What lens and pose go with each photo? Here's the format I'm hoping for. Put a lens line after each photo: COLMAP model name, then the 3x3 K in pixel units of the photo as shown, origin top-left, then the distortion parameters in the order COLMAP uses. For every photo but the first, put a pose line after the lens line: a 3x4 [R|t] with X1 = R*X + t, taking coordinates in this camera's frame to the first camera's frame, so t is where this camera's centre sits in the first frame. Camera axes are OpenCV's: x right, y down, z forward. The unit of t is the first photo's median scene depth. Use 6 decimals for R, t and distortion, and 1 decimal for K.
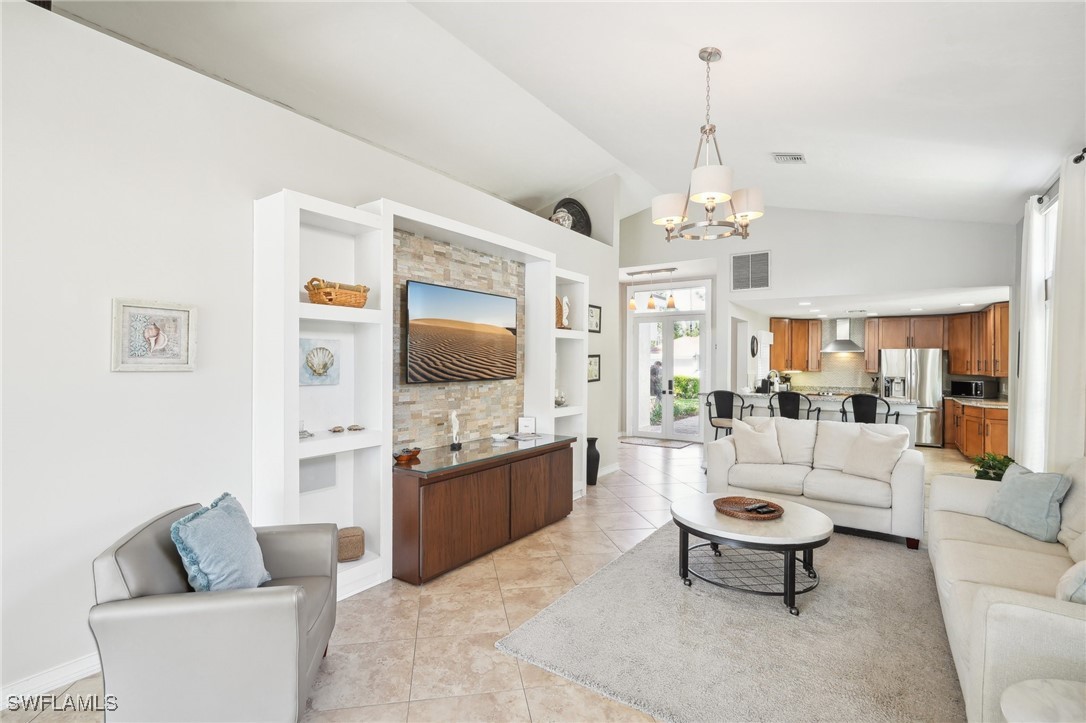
lens RADIAL K [[516.7, 0, 540.1], [0, 516.7, 361.8], [0, 0, 1]] dist [0.002894, 0.000960]
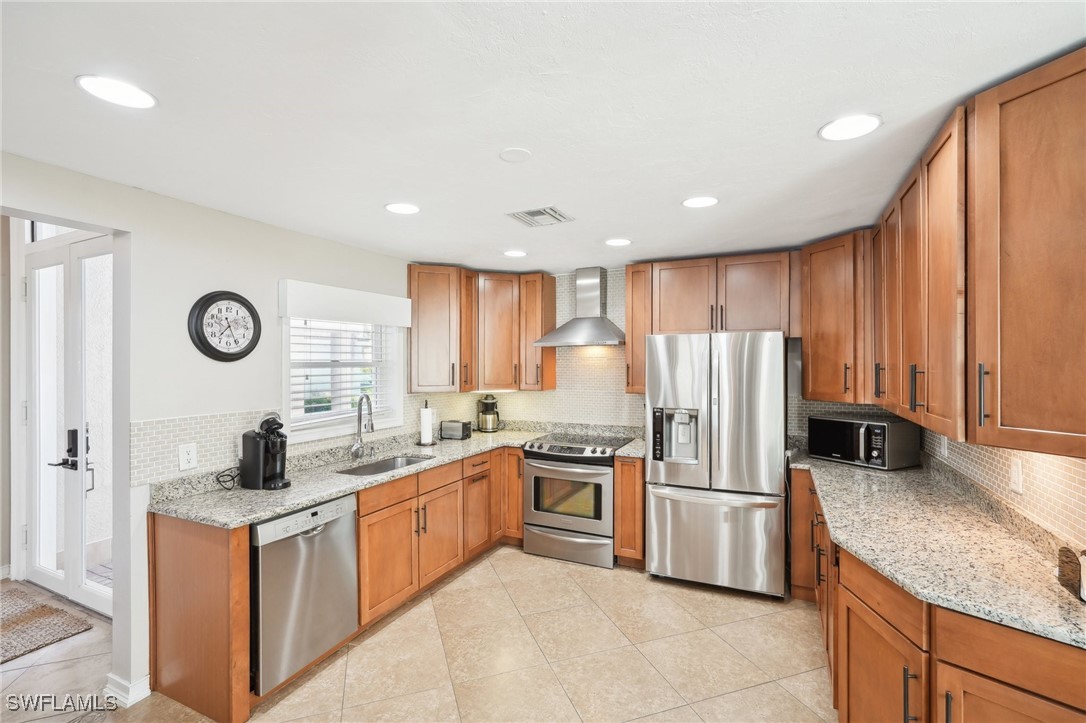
lens RADIAL K [[481.8, 0, 545.1], [0, 481.8, 366.0], [0, 0, 1]] dist [-0.003434, 0.000102]
pose [[0.989508, -0.013125, 0.143879, 0.574795], [0.012110, 0.999895, 0.007932, -0.006127], [-0.143968, -0.006106, 0.989563, 0.704770]]
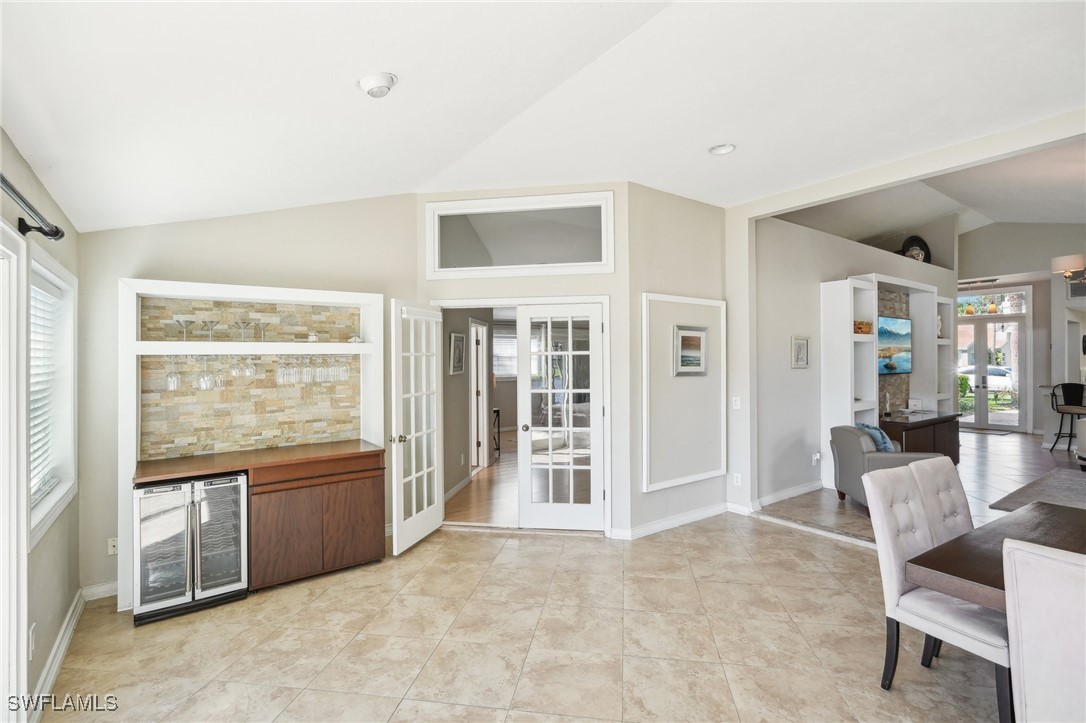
lens RADIAL K [[516.7, 0, 540.1], [0, 516.7, 361.8], [0, 0, 1]] dist [0.002894, 0.000960]
pose [[0.942898, -0.011841, -0.332871, -0.316423], [0.012055, 0.999926, -0.001421, -0.005846], [0.332864, -0.002673, 0.942971, -0.433746]]
